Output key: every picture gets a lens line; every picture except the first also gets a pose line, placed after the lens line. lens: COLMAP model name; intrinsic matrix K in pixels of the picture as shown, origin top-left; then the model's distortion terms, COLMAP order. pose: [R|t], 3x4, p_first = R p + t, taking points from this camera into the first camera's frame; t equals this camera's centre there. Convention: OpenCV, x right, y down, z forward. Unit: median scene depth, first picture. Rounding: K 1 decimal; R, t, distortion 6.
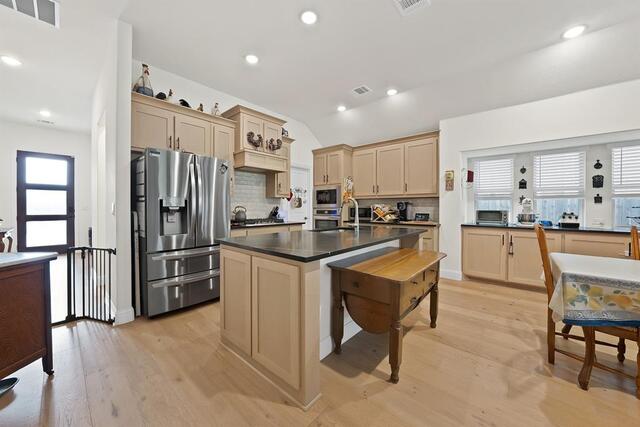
lens RADIAL K [[232.8, 0, 322.3], [0, 232.8, 209.1], [0, 0, 1]] dist [-0.012968, 0.000914]
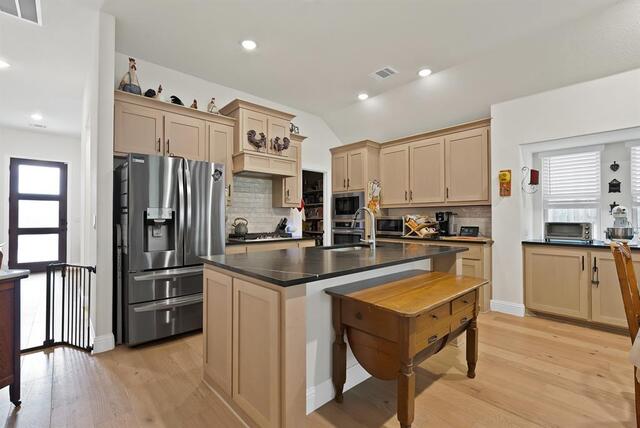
lens RADIAL K [[287.7, 0, 321.3], [0, 287.7, 214.6], [0, 0, 1]] dist [0.002323, 0.000265]
pose [[0.992874, -0.004250, -0.119092, 0.070133], [0.001890, 0.999800, -0.019916, -0.003441], [0.119153, 0.019549, 0.992683, -0.005257]]
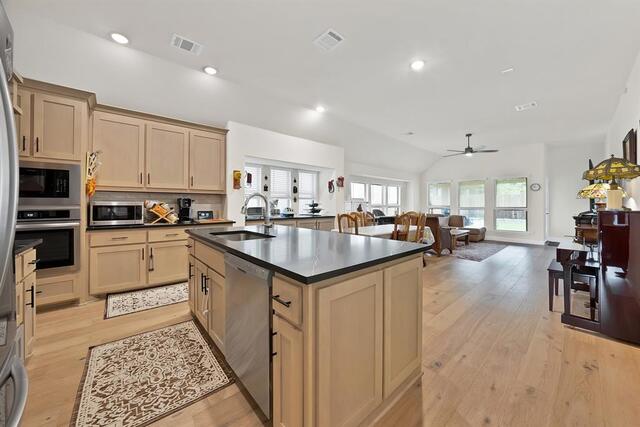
lens RADIAL K [[232.8, 0, 317.4], [0, 232.8, 202.5], [0, 0, 1]] dist [-0.012968, 0.000914]
pose [[0.157123, 0.003436, 0.987573, -0.514389], [0.001067, 0.999993, -0.003649, -0.014609], [-0.987578, 0.001627, 0.157118, 0.506106]]
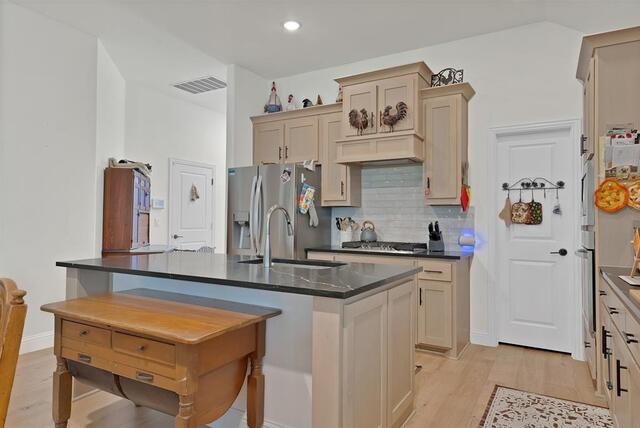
lens RADIAL K [[400.4, 0, 319.7], [0, 400.4, 215.0], [0, 0, 1]] dist [0.001777, 0.000082]
pose [[0.176168, -0.008255, -0.984326, 0.839733], [-0.014294, 0.999838, -0.010944, -0.016423], [0.984256, 0.015998, 0.176021, 0.733115]]
